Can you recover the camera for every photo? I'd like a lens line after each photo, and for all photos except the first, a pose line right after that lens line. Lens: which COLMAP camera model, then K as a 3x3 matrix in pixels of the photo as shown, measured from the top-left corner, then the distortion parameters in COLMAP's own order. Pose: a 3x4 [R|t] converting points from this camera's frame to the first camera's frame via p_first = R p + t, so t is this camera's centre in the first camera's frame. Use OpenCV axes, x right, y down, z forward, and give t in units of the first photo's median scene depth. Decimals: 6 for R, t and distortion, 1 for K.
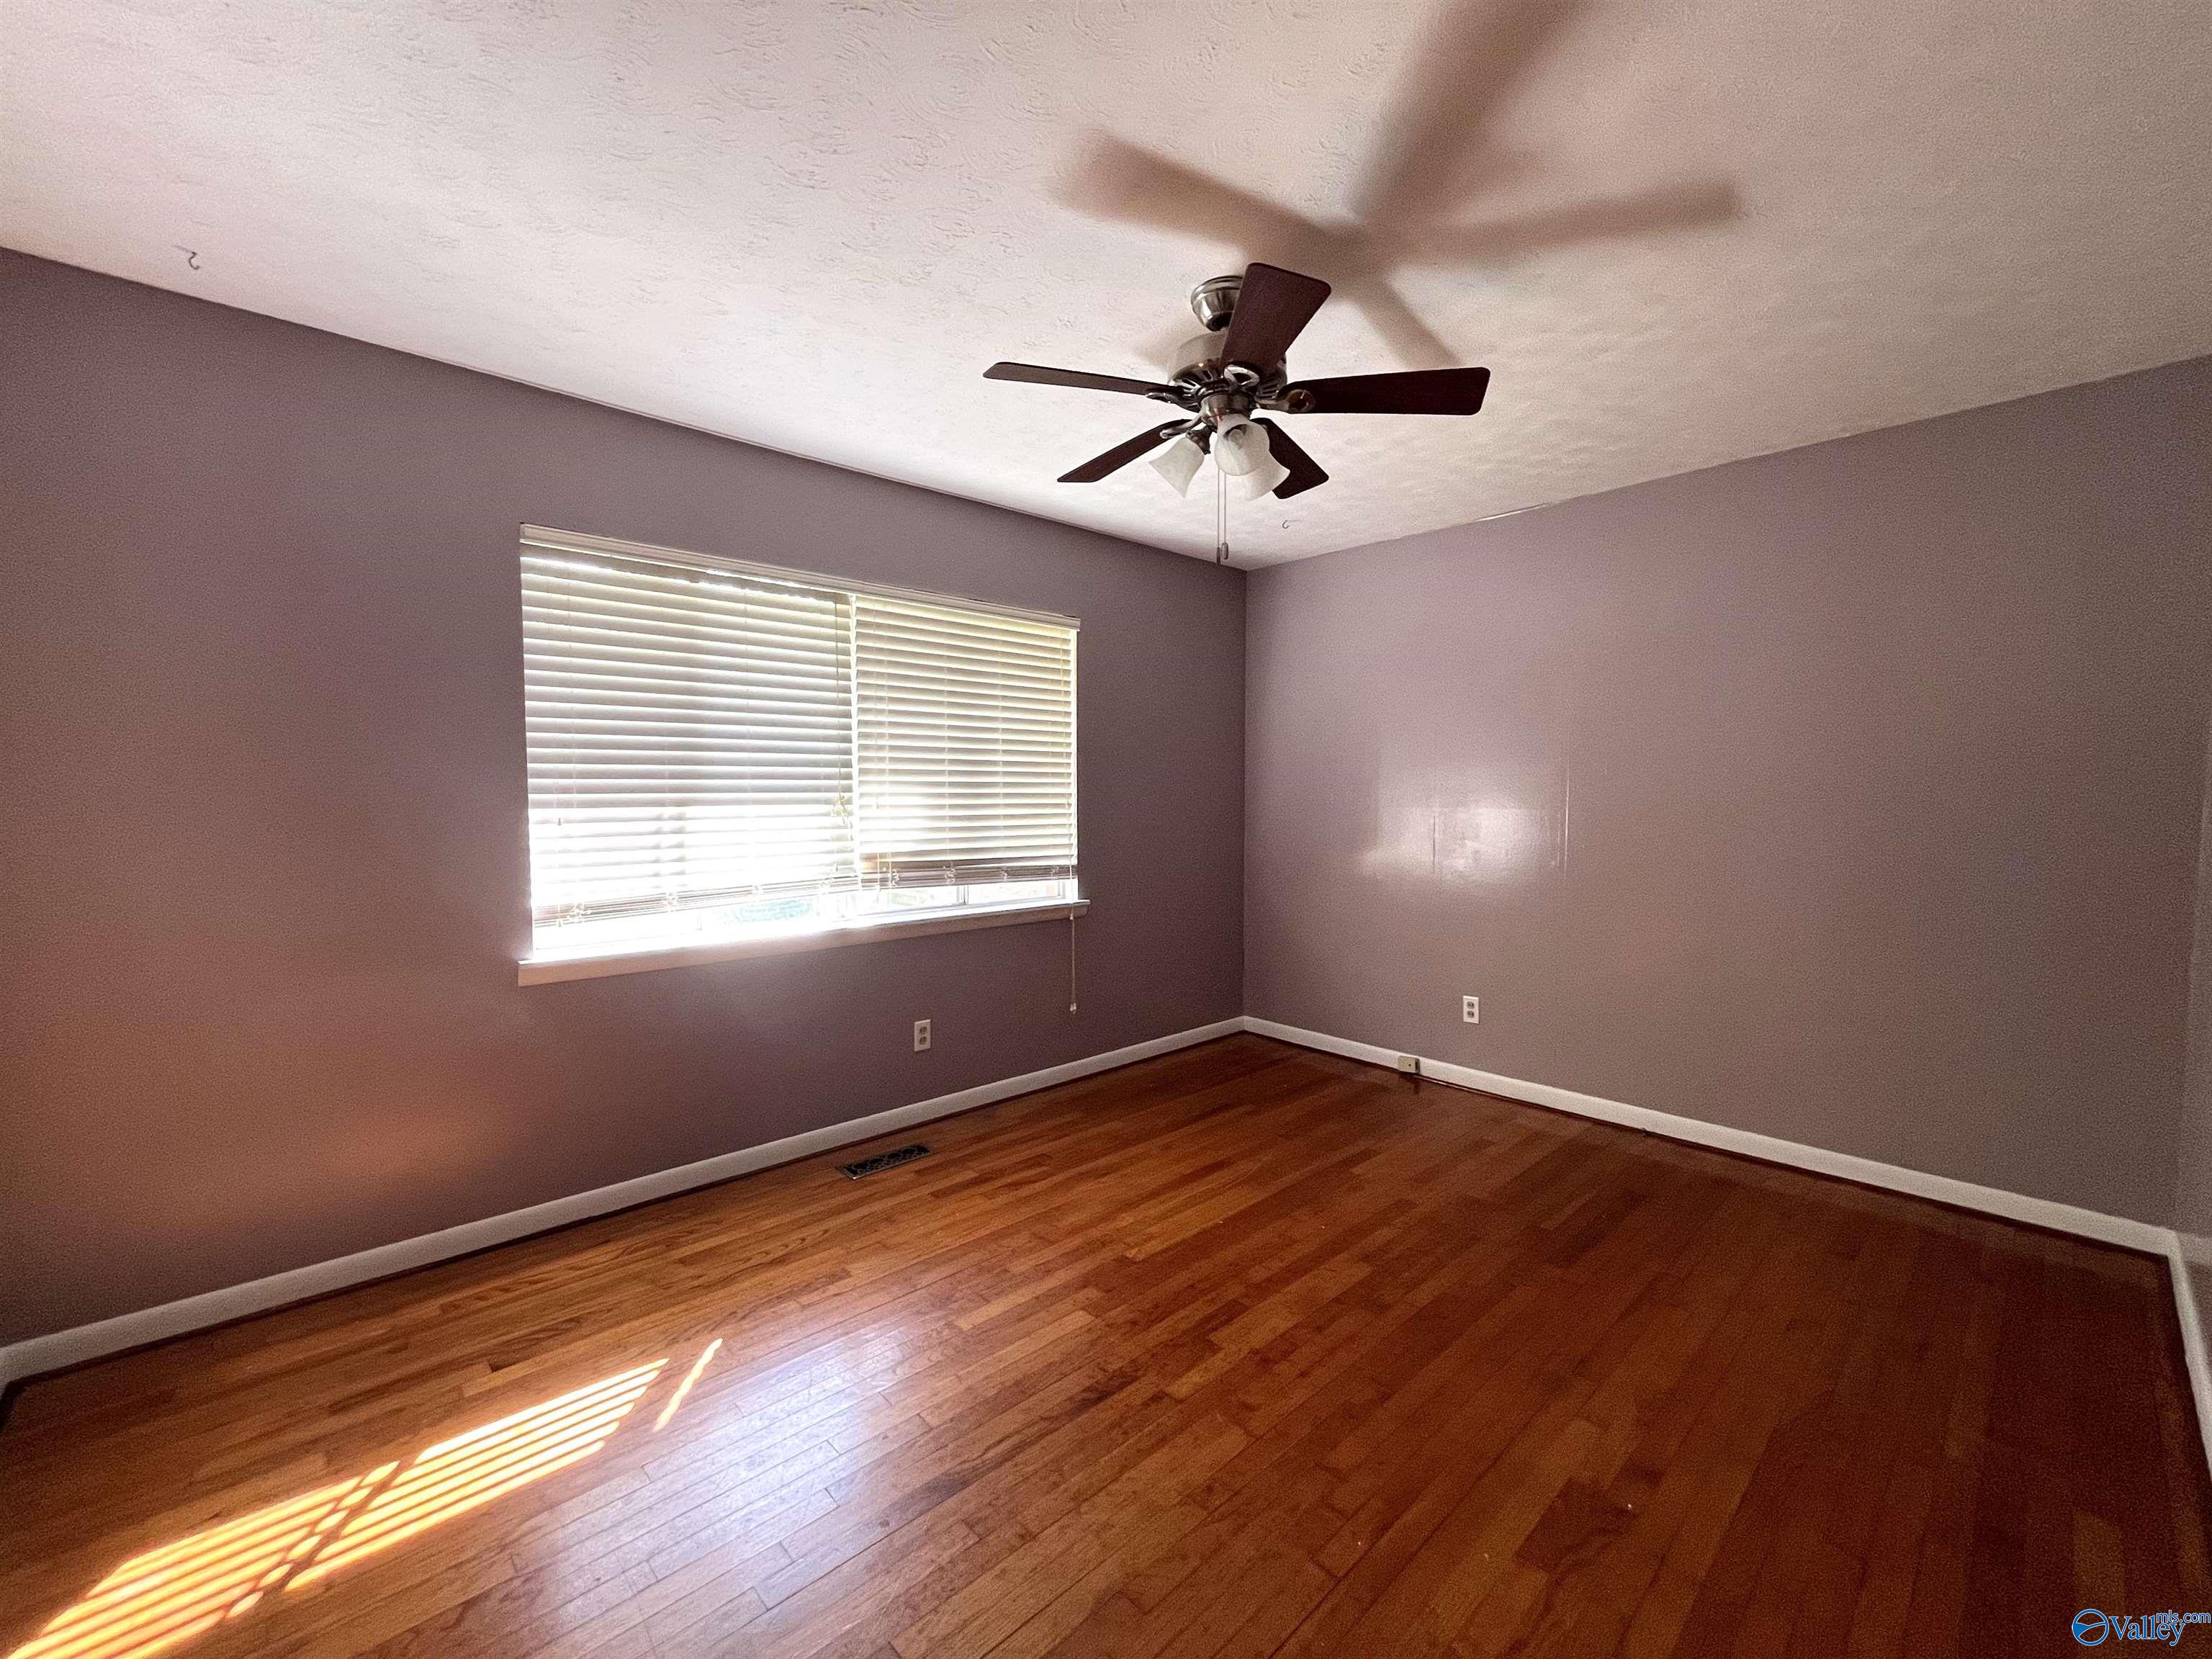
lens RADIAL K [[892.0, 0, 1122.0], [0, 892.0, 844.3], [0, 0, 1]] dist [-0.003255, -0.000652]
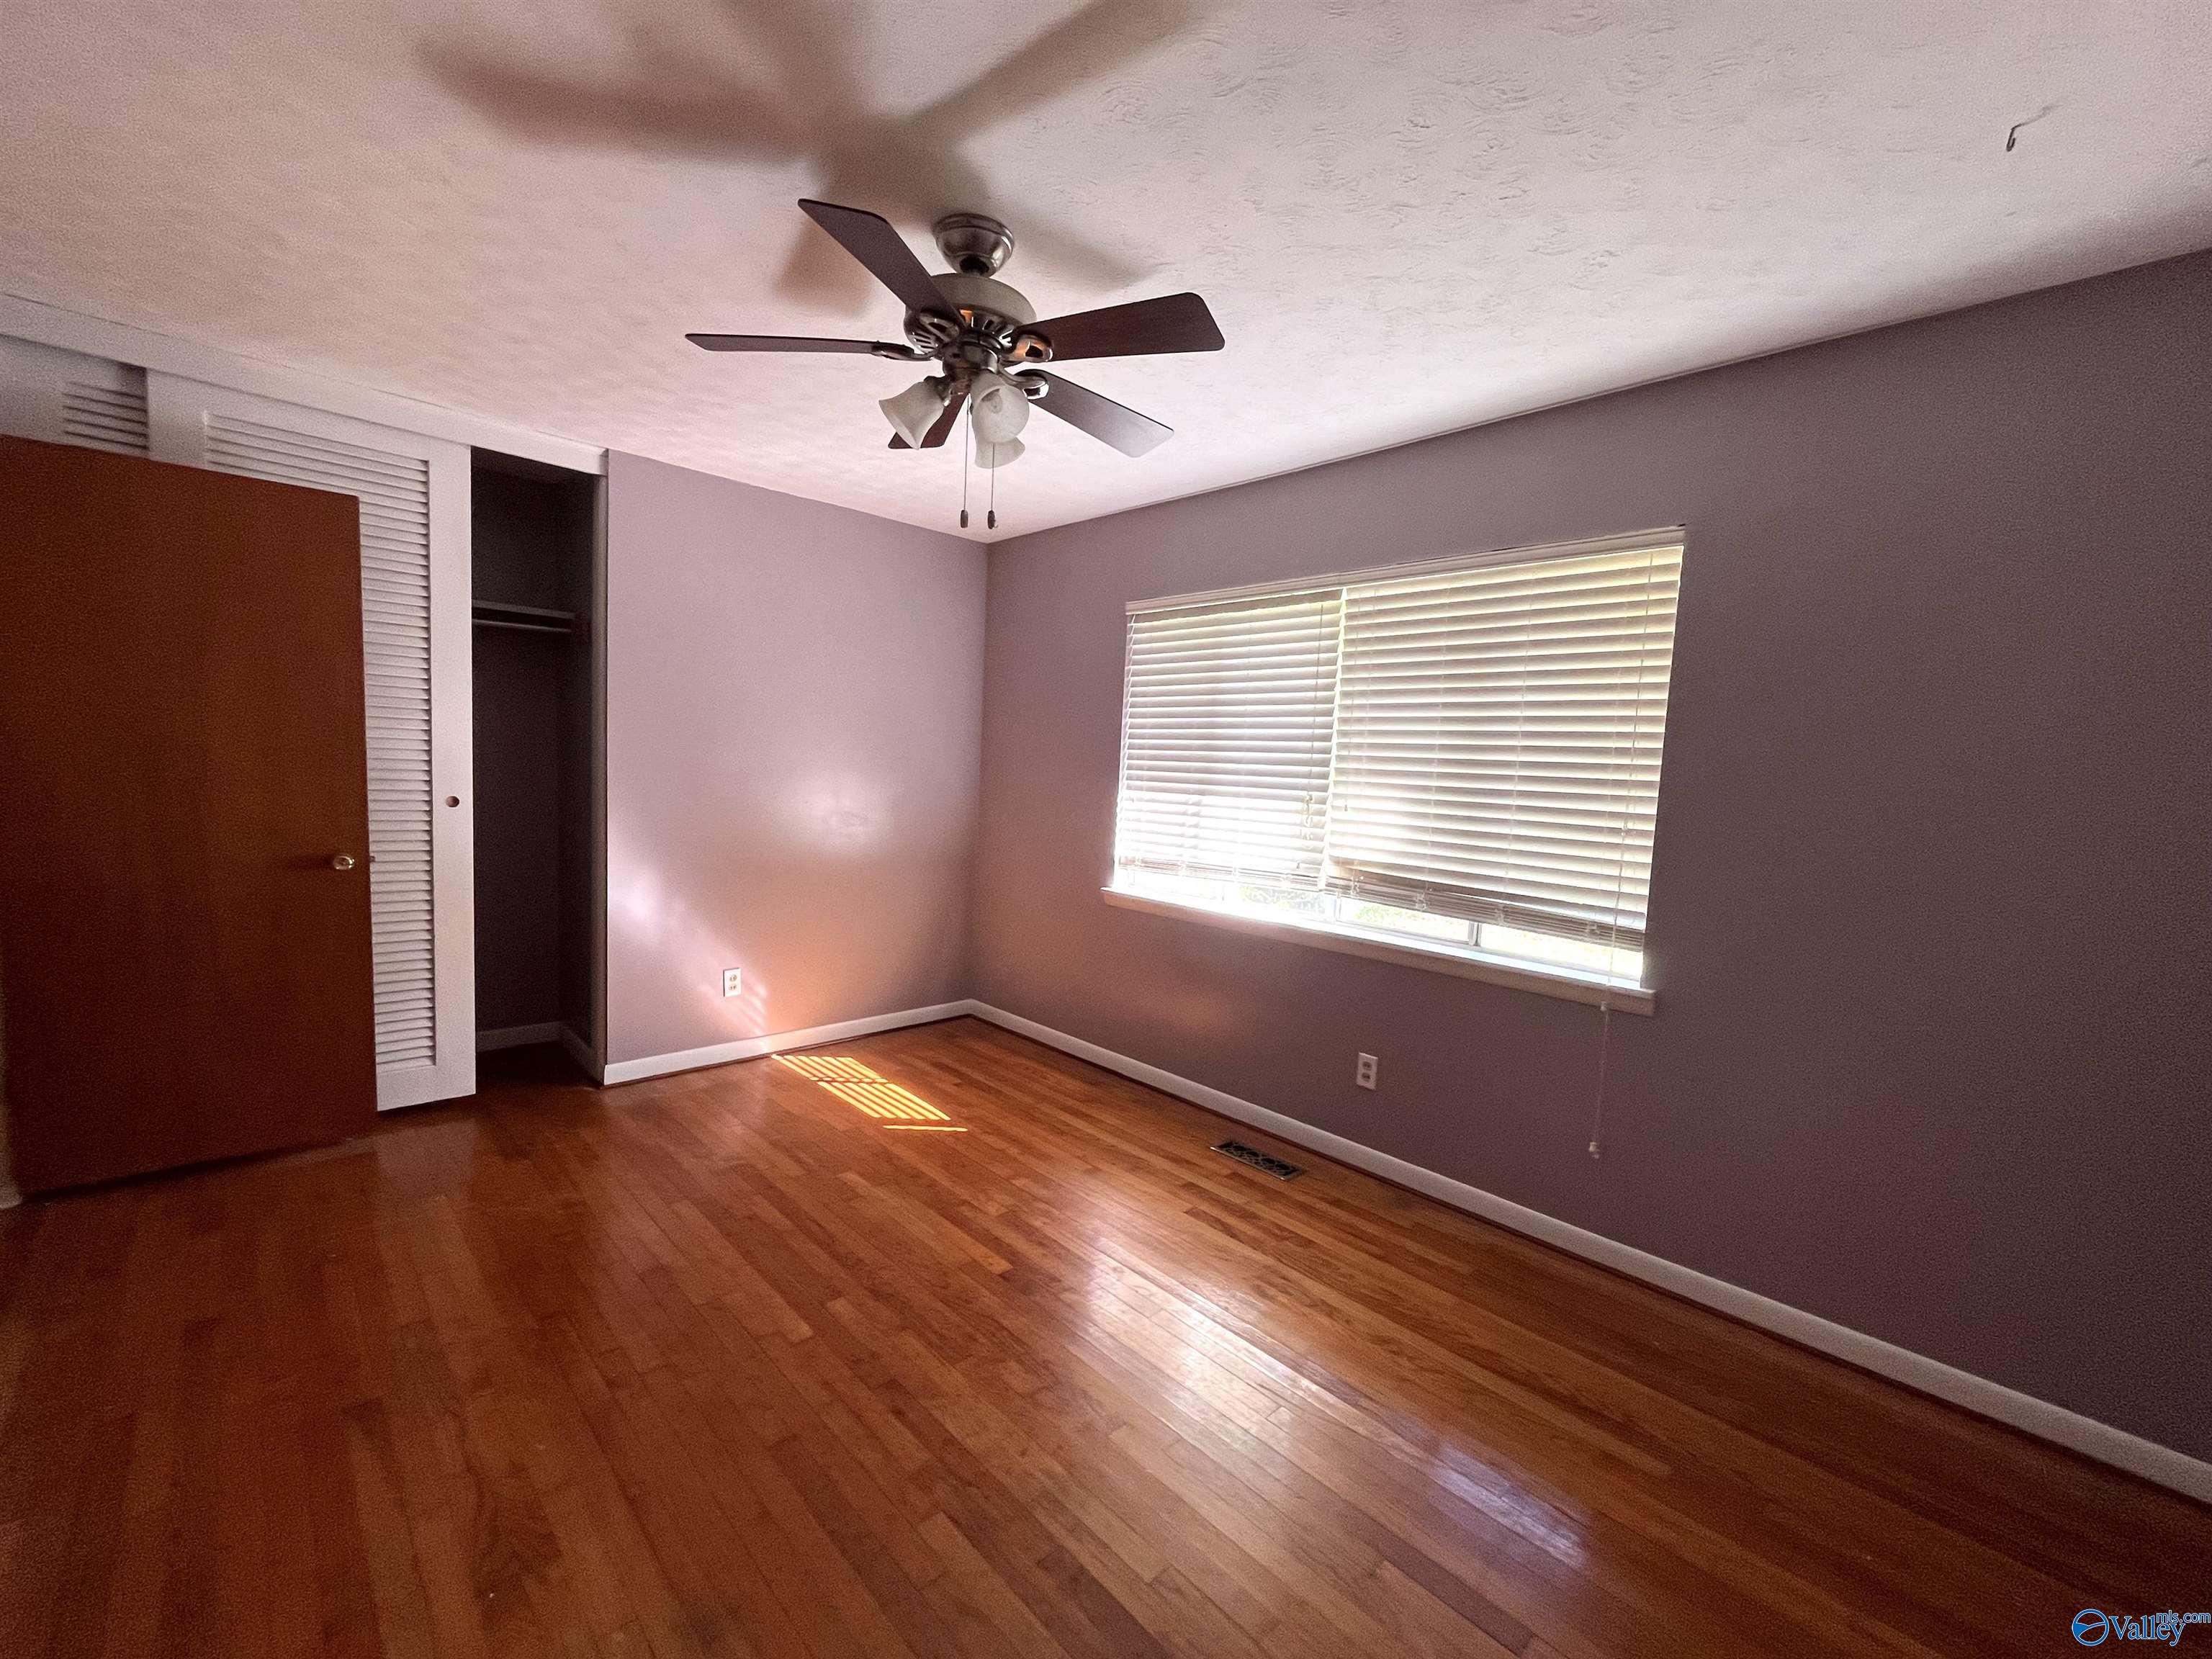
lens RADIAL K [[892.0, 0, 1084.8], [0, 892.0, 842.5], [0, 0, 1]] dist [-0.003255, -0.000652]
pose [[0.004842, 0.085465, -0.996329, 0.676492], [-0.110123, 0.990327, 0.084415, -0.057065], [0.993906, 0.109310, 0.014207, 0.731330]]
